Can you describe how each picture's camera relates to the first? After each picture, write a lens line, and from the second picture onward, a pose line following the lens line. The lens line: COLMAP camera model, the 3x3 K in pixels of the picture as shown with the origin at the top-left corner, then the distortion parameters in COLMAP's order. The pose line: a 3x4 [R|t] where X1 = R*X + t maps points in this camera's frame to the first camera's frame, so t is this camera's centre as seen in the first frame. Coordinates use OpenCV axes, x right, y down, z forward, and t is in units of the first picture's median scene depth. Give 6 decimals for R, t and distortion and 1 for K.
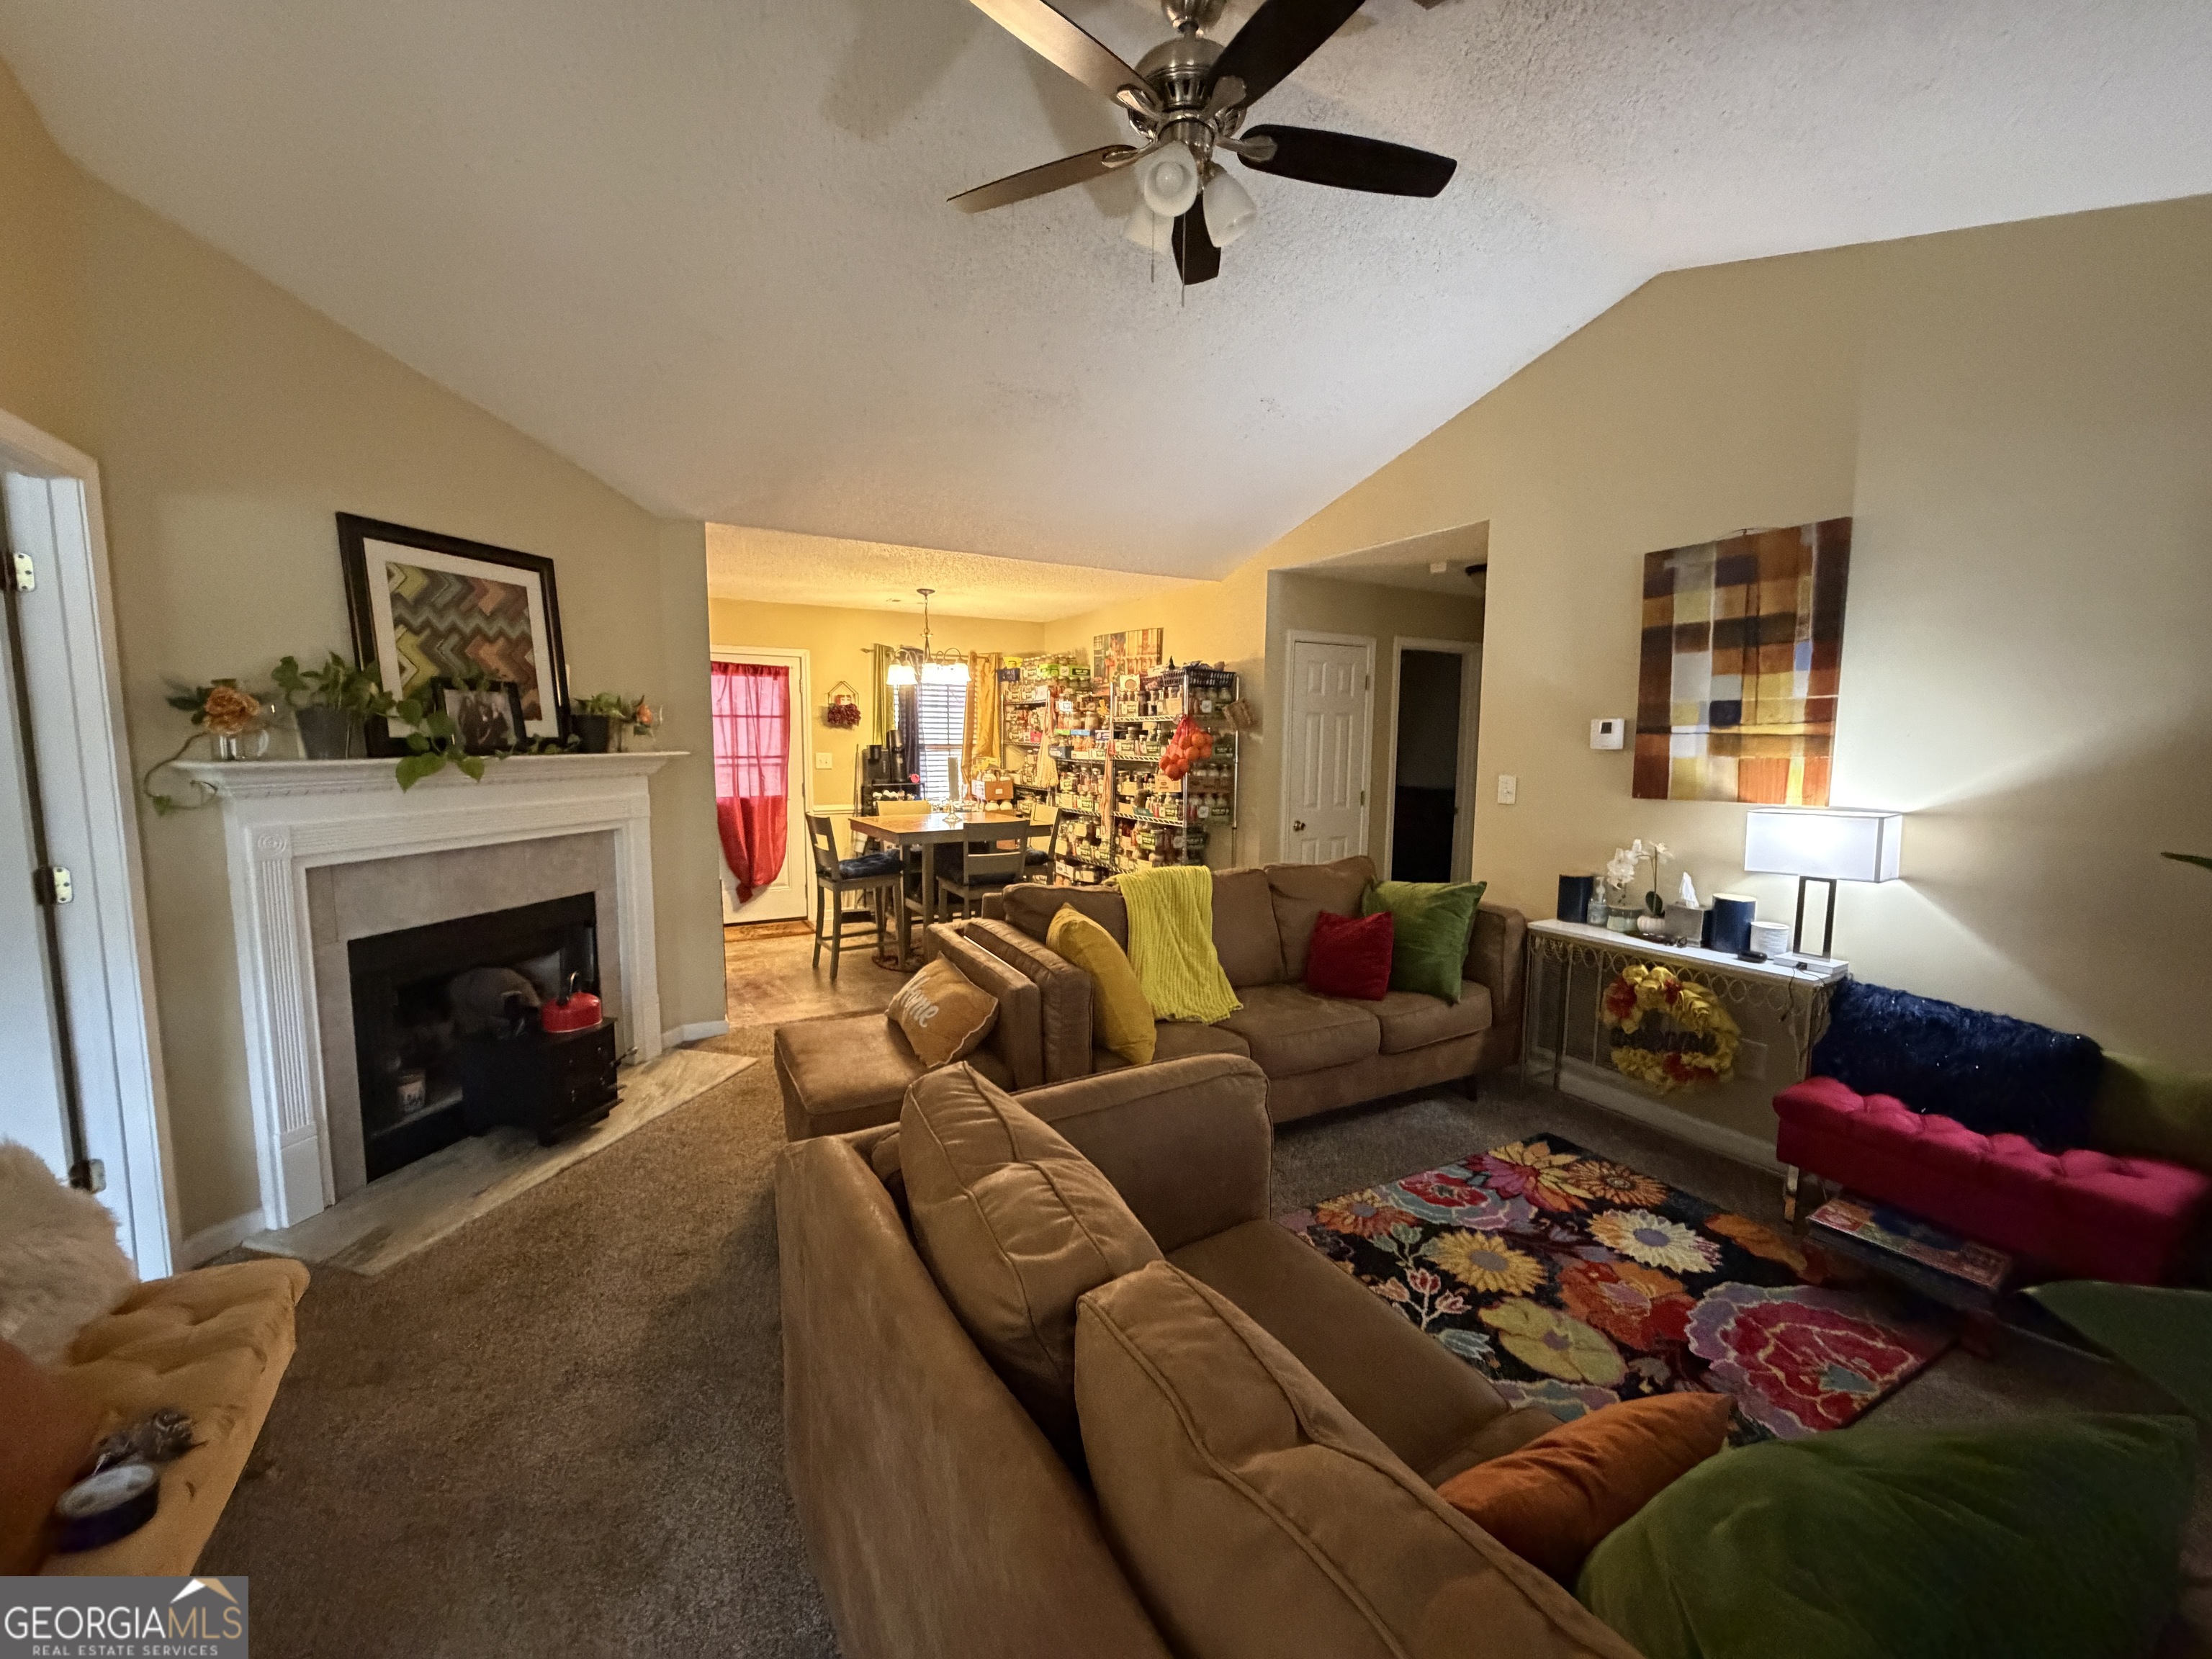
lens RADIAL K [[879.2, 0, 1103.5], [0, 879.2, 830.5], [0, 0, 1]] dist [-0.000624, 0.000100]
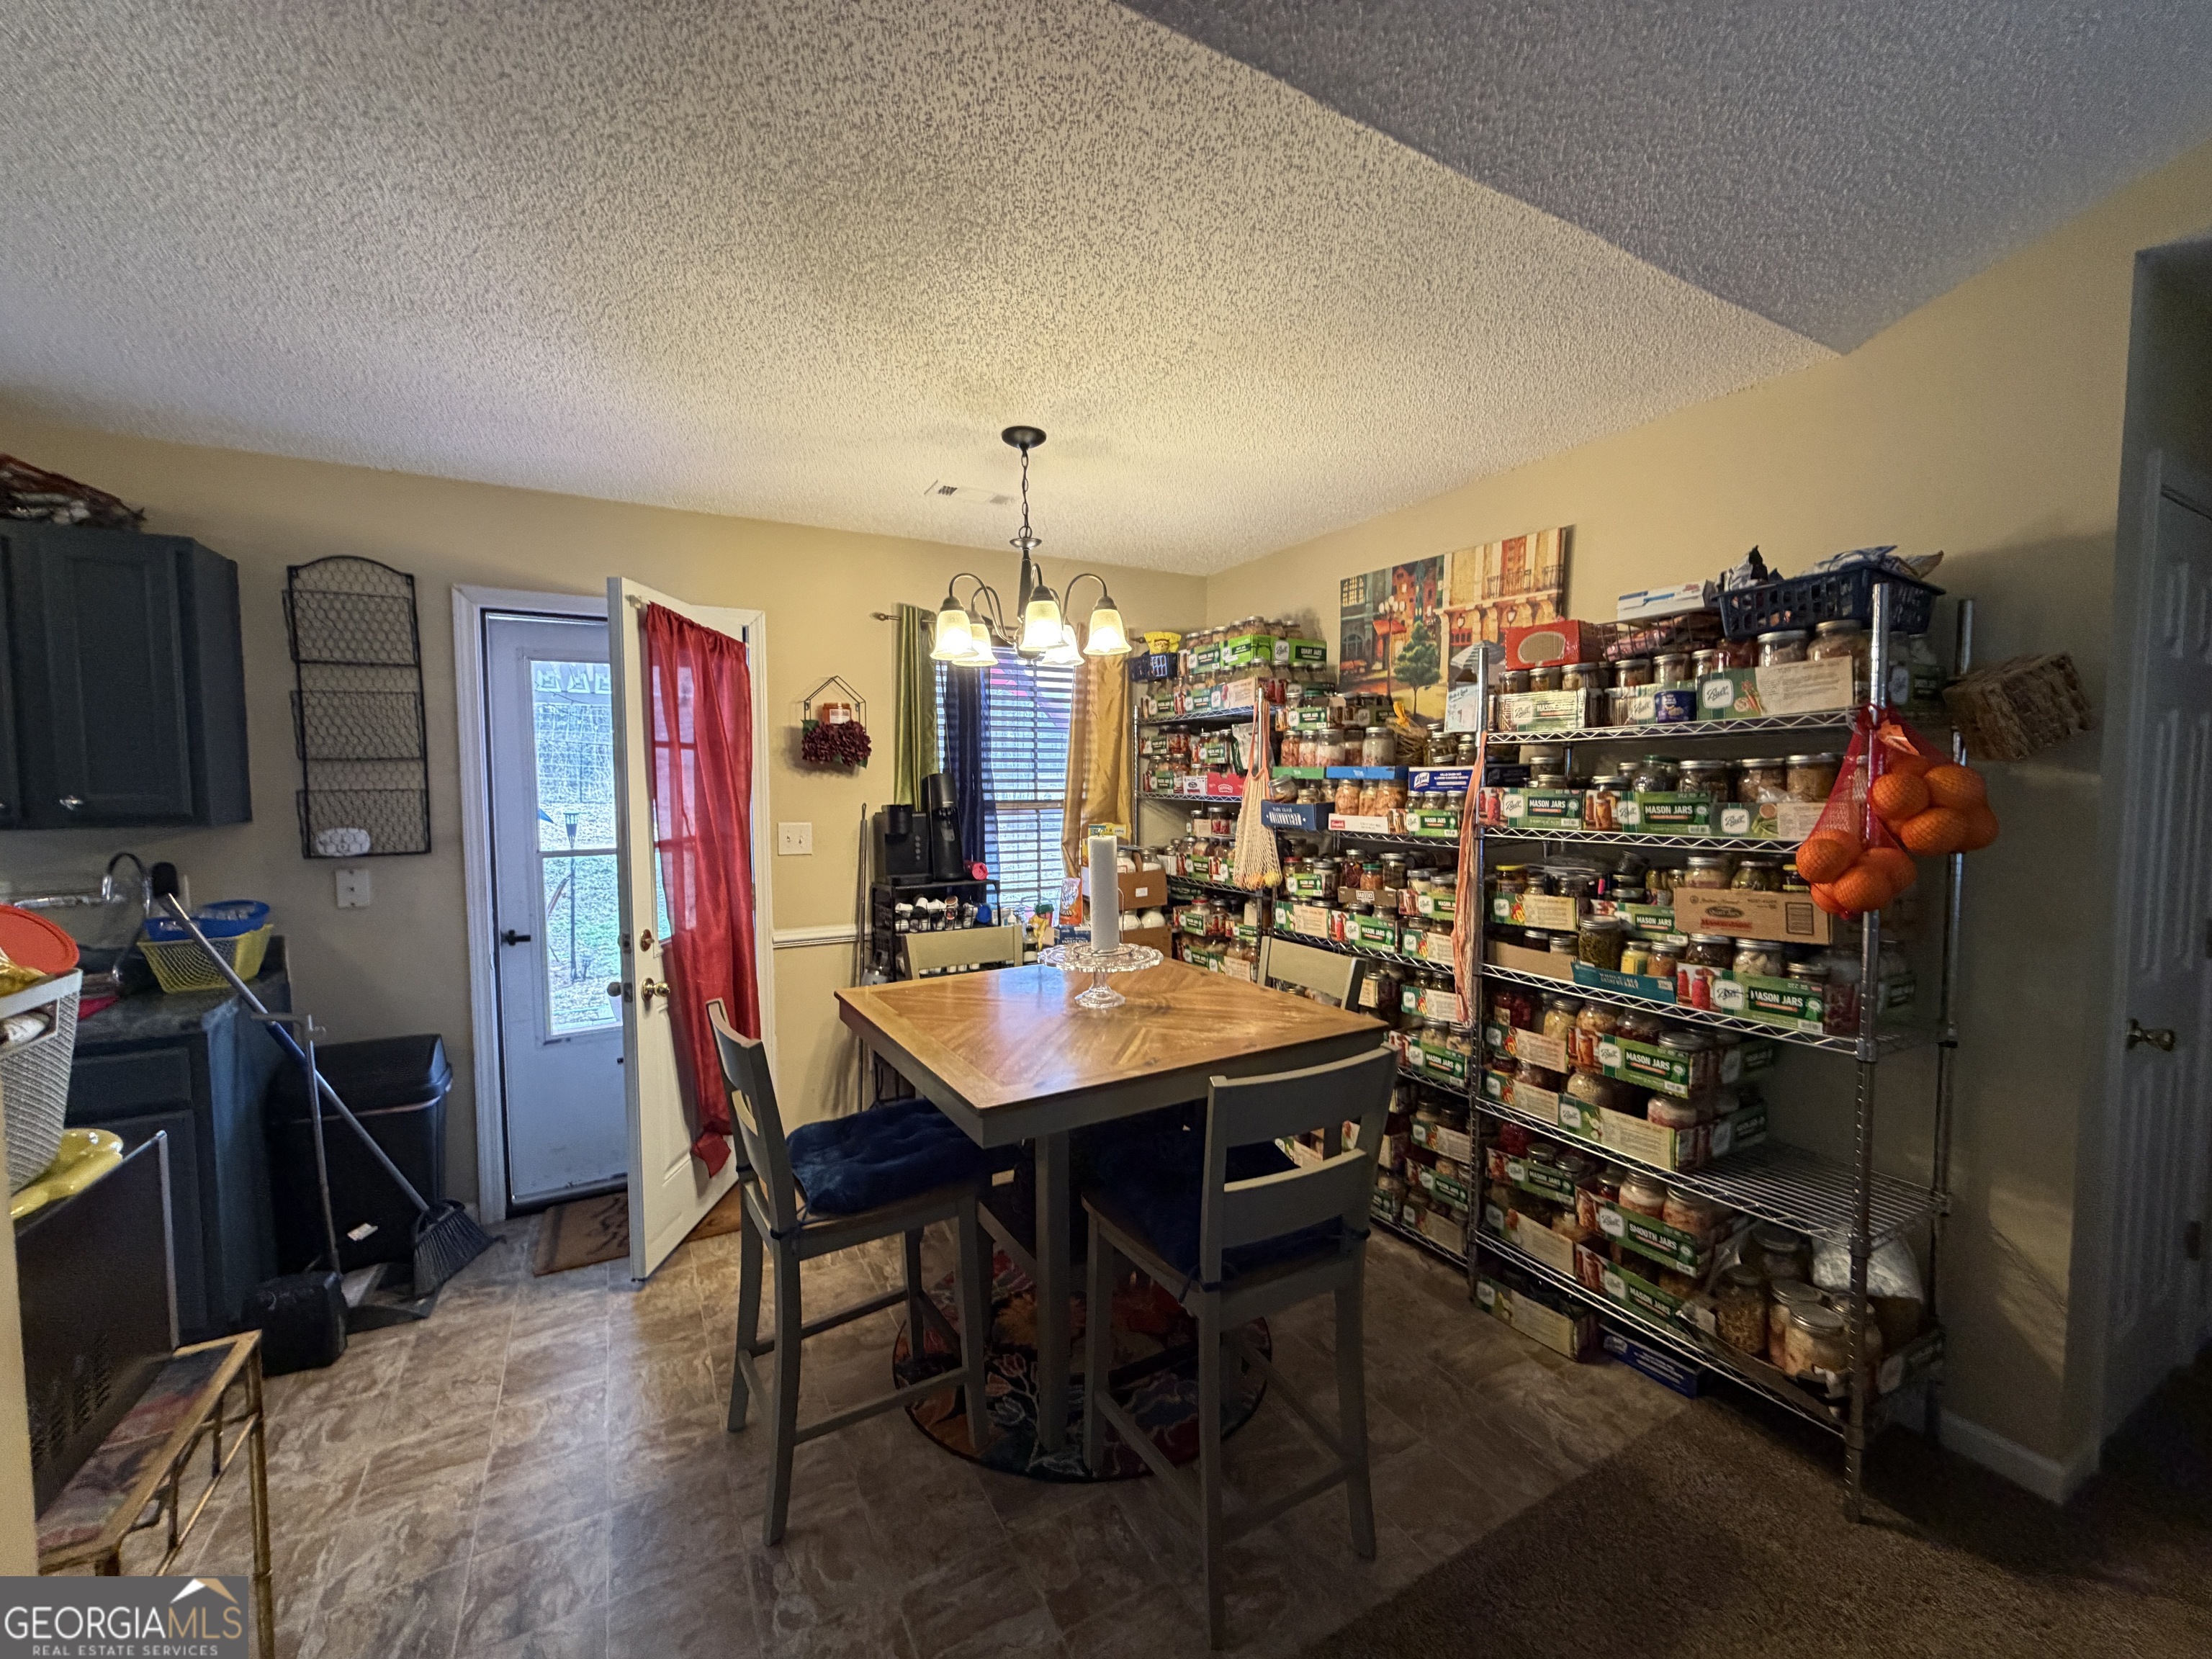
lens RADIAL K [[879.2, 0, 1103.5], [0, 879.2, 830.5], [0, 0, 1]] dist [-0.000624, 0.000100]
pose [[0.999754, -0.010500, -0.019531, -0.138450], [0.009429, 0.998487, -0.054172, -0.056073], [0.020070, 0.053974, 0.998341, 0.520571]]
